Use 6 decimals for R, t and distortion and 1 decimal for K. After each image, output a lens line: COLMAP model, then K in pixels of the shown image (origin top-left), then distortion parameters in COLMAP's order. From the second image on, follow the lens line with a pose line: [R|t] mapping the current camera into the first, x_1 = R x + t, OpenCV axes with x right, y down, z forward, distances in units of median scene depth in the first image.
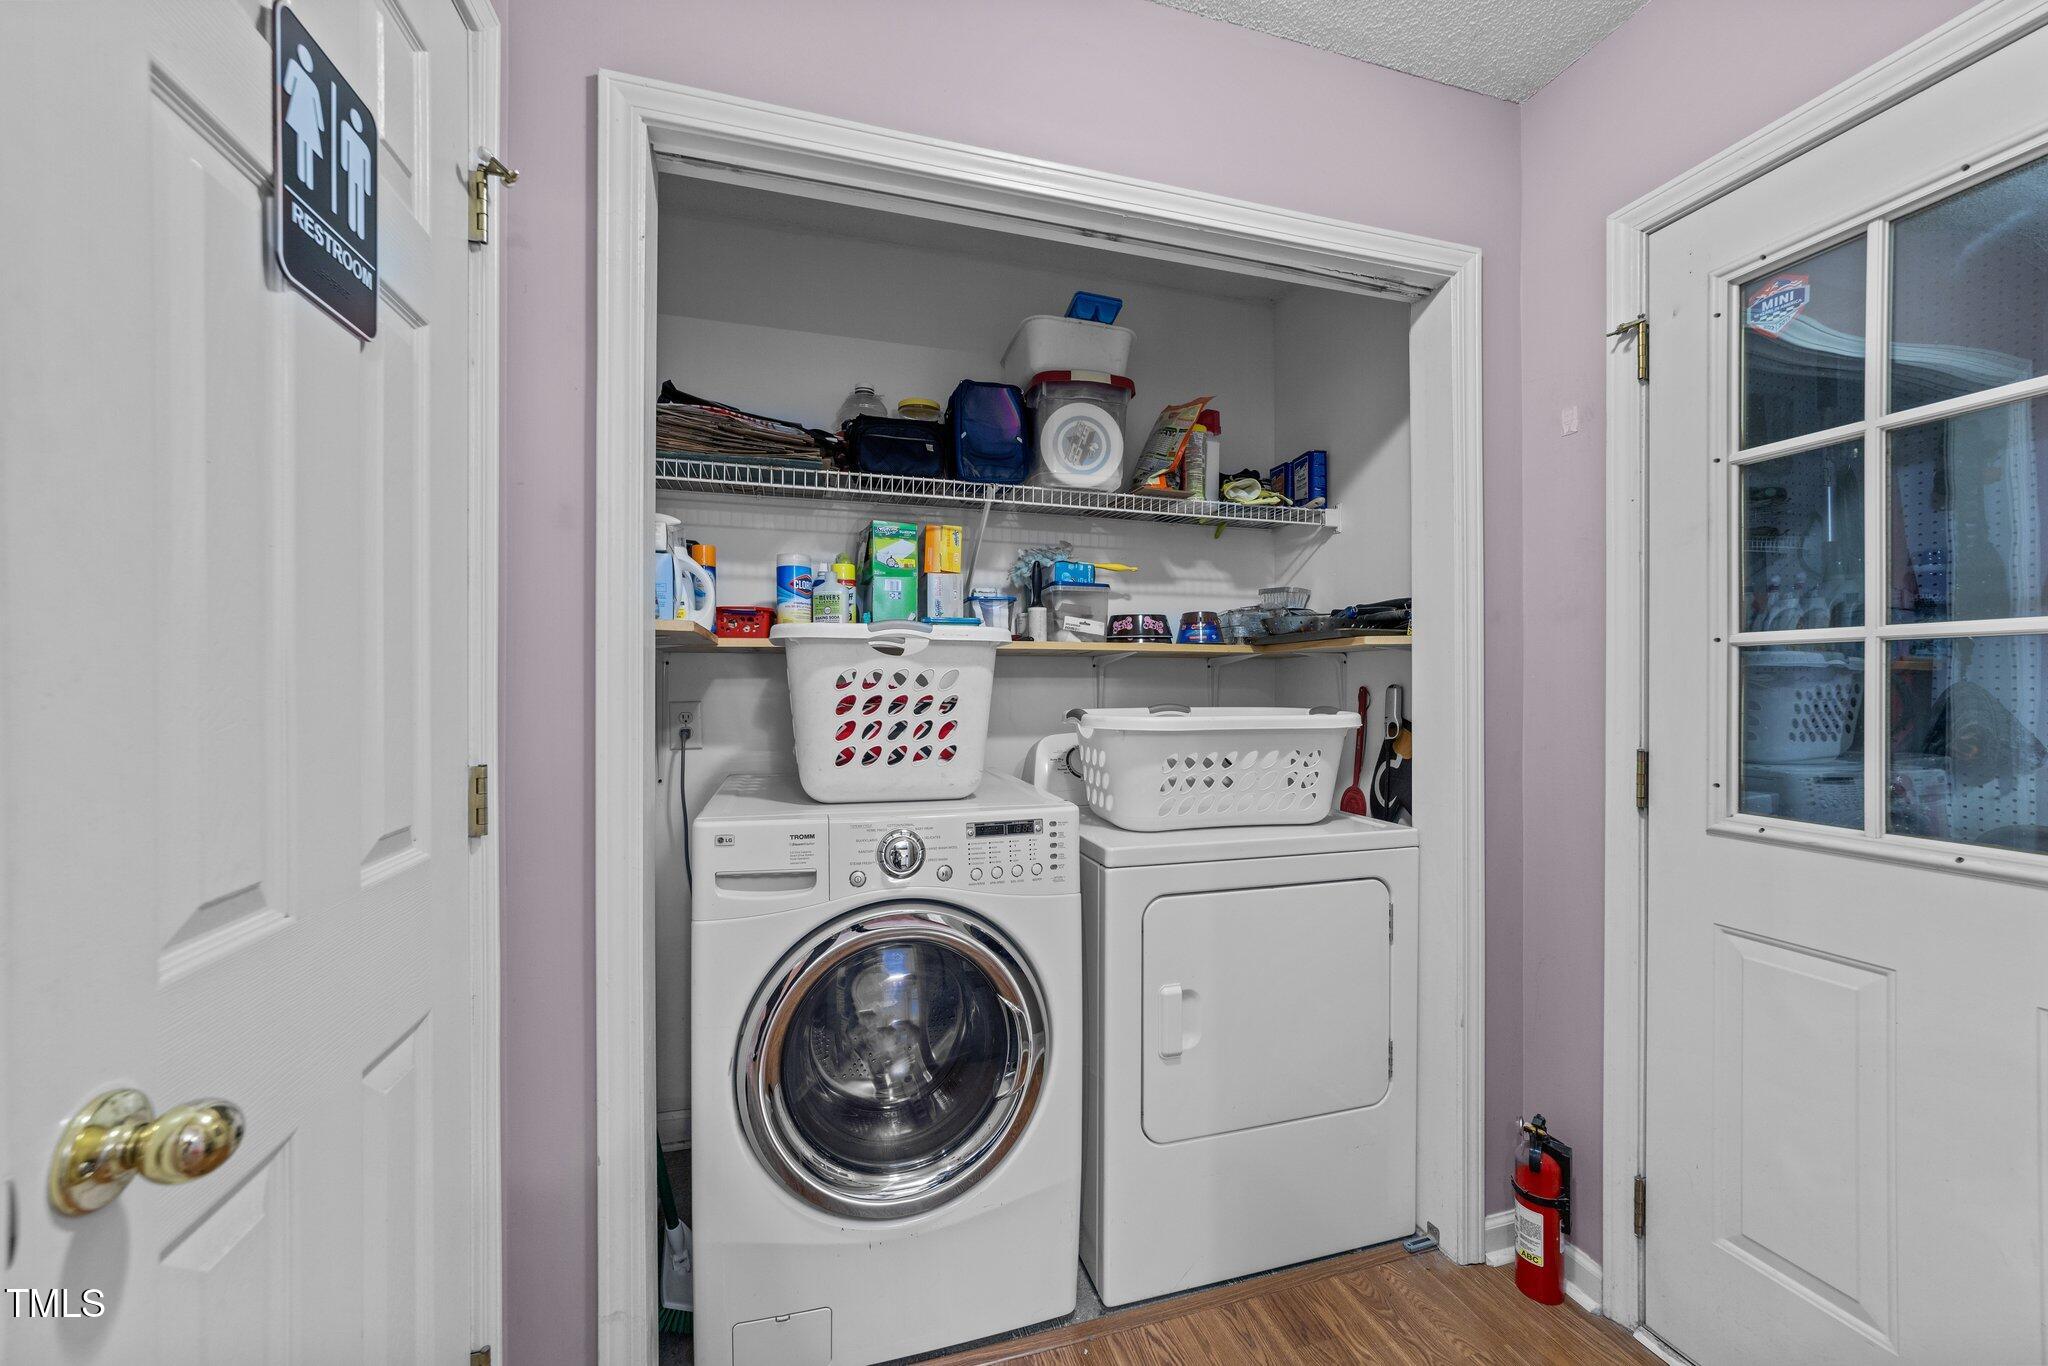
lens RADIAL K [[769.2, 0, 1026.9], [0, 769.2, 689.1], [0, 0, 1]] dist [-0.000011, 0.000089]
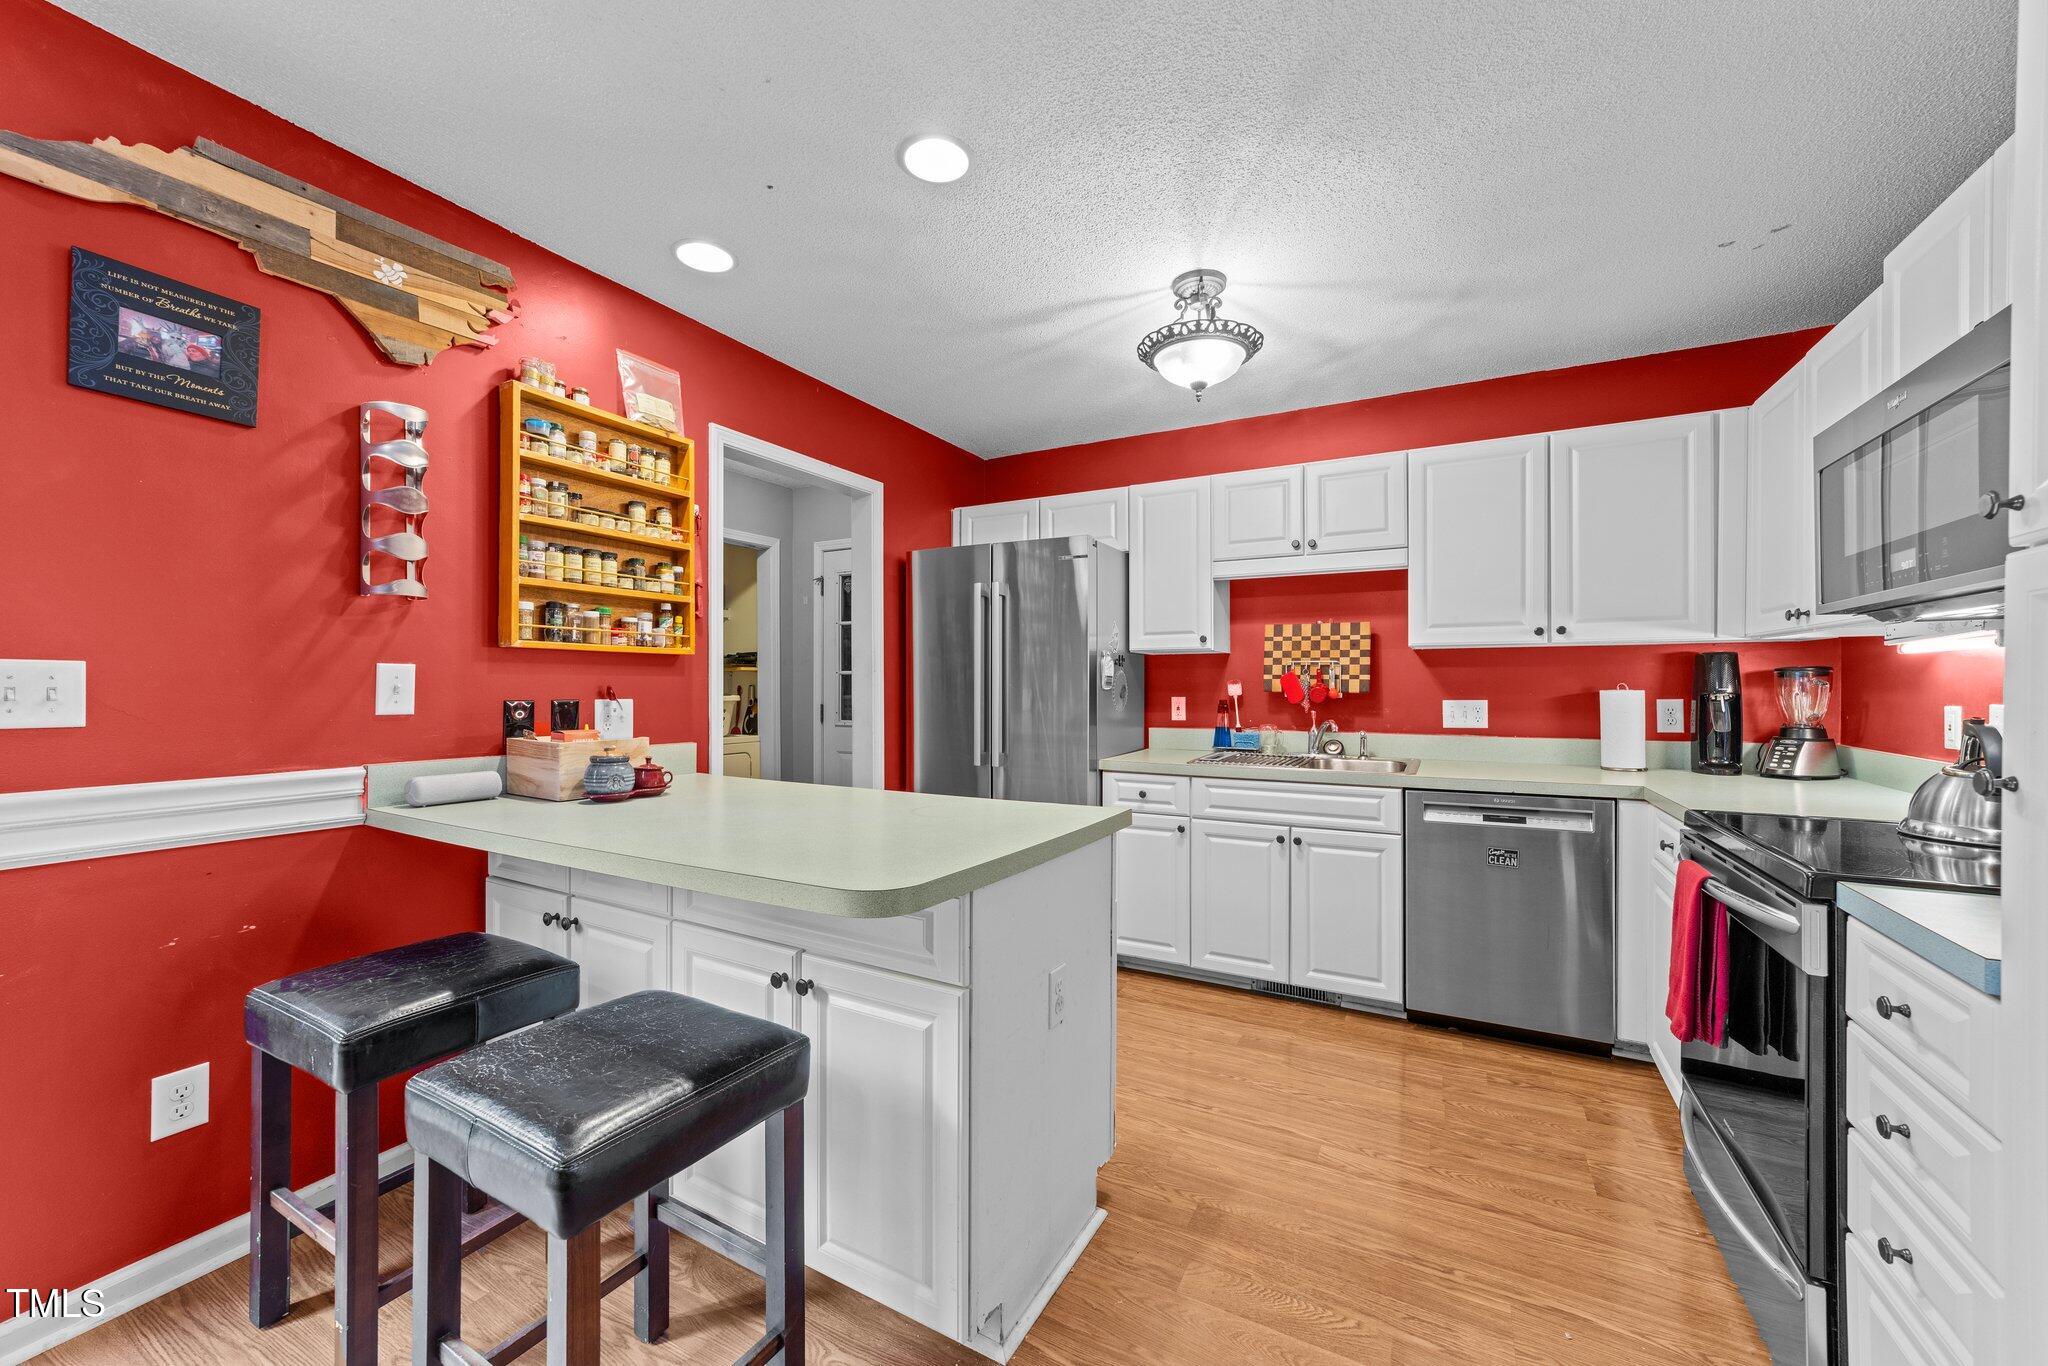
lens RADIAL K [[769.2, 0, 1026.9], [0, 769.2, 689.1], [0, 0, 1]] dist [-0.000011, 0.000089]
pose [[0.701470, 0.001684, 0.712697, -0.760851], [-0.001365, 0.999999, -0.001019, 0.011449], [-0.712698, -0.000258, 0.701471, -1.568165]]
